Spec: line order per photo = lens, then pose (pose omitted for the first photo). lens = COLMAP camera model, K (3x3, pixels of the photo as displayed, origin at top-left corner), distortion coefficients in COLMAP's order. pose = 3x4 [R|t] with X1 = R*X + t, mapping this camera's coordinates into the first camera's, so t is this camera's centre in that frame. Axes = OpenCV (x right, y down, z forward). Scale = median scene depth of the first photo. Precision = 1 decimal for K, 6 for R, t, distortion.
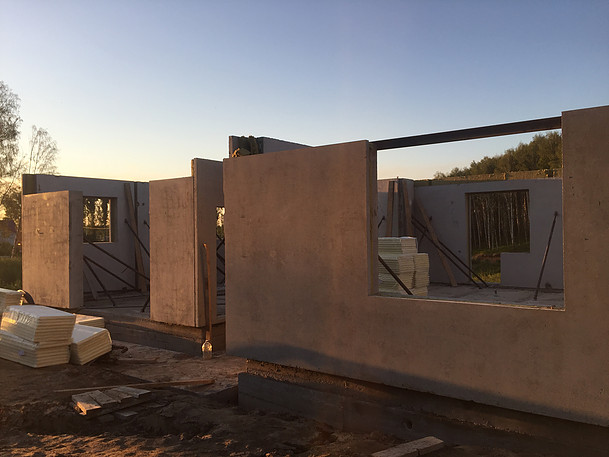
lens RADIAL K [[516.7, 0, 302.8], [0, 516.7, 227.4], [0, 0, 1]] dist [0.077246, -0.107075]
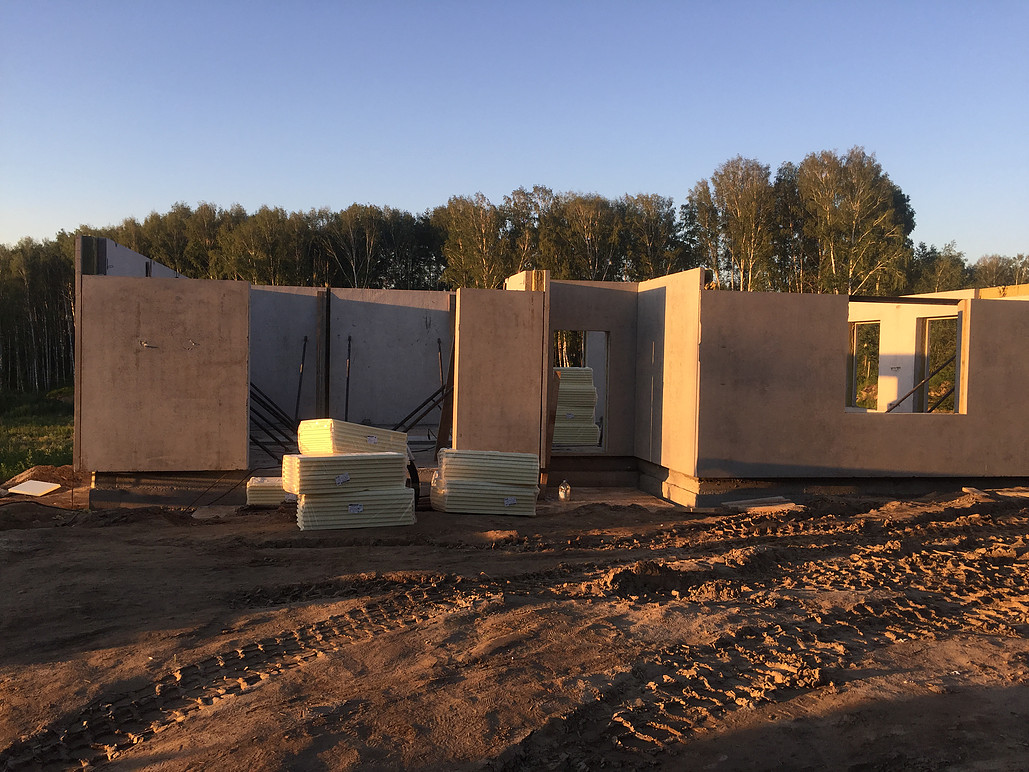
lens RADIAL K [[873.1, 0, 511.6], [0, 873.1, 384.1], [0, 0, 1]] dist [0.077246, -0.107075]
pose [[0.676040, 0.004859, 0.736849, -1.289200], [-0.032081, 0.999224, 0.022845, 0.022044], [-0.736166, -0.039083, 0.675672, 0.075581]]
